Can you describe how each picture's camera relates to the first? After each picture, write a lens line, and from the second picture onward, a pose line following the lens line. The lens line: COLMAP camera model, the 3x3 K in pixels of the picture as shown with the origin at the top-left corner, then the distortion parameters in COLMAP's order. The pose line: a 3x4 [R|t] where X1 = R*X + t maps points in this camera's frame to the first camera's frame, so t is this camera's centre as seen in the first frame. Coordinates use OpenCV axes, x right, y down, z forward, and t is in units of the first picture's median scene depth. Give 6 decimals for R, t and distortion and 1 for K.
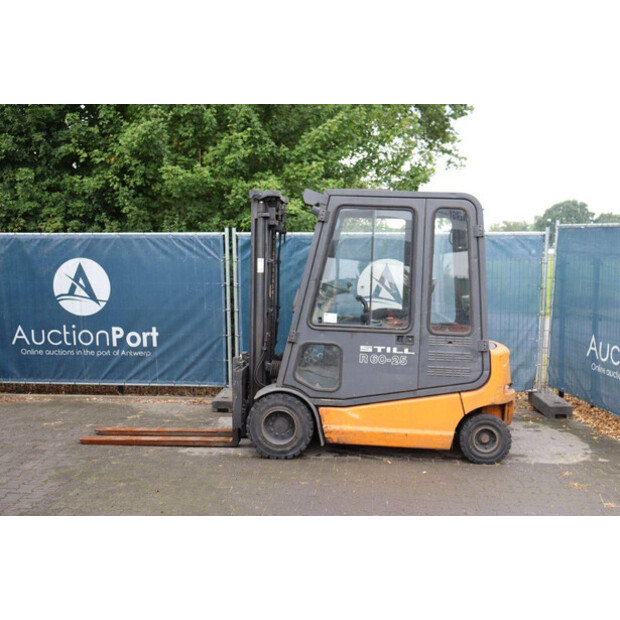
lens RADIAL K [[744.6, 0, 310.0], [0, 744.6, 314.8], [0, 0, 1]] dist [-0.000741, 0.000000]
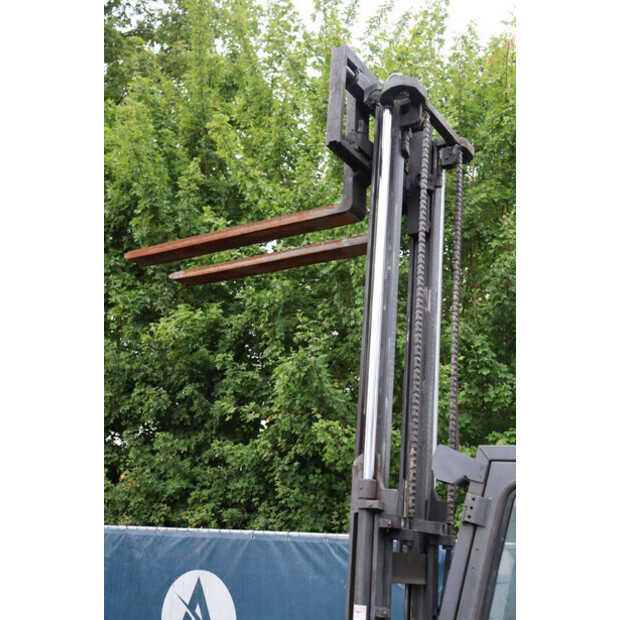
lens RADIAL K [[820.8, 0, 310.7], [0, 820.8, 310.8], [0, 0, 1]] dist [0.072677, 0.000000]
pose [[0.888252, -0.083399, -0.451722, 0.108265], [-0.083855, 0.937418, -0.337960, -0.052948], [0.451637, 0.338072, 0.825670, 0.387945]]
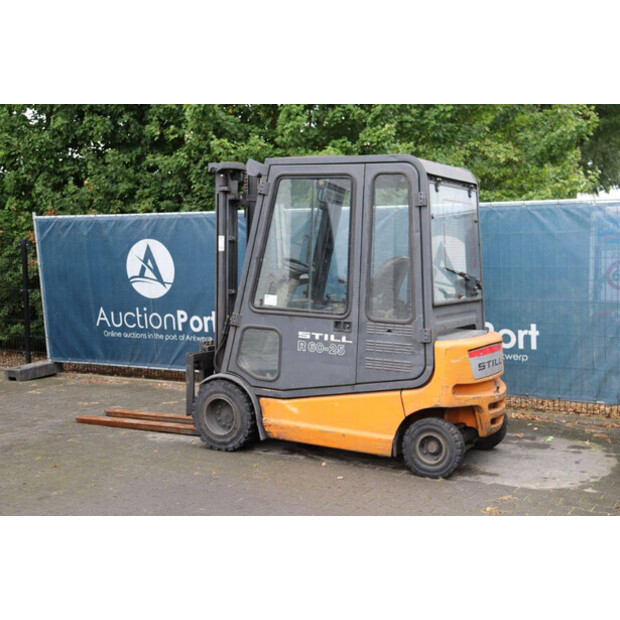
lens RADIAL K [[894.5, 0, 310.8], [0, 894.5, 313.9], [0, 0, 1]] dist [0.086208, 0.000000]
pose [[0.907418, 0.023008, -0.419599, 0.379964], [-0.021972, 0.999732, 0.007302, 0.008543], [0.419654, 0.002593, 0.907680, 0.019874]]
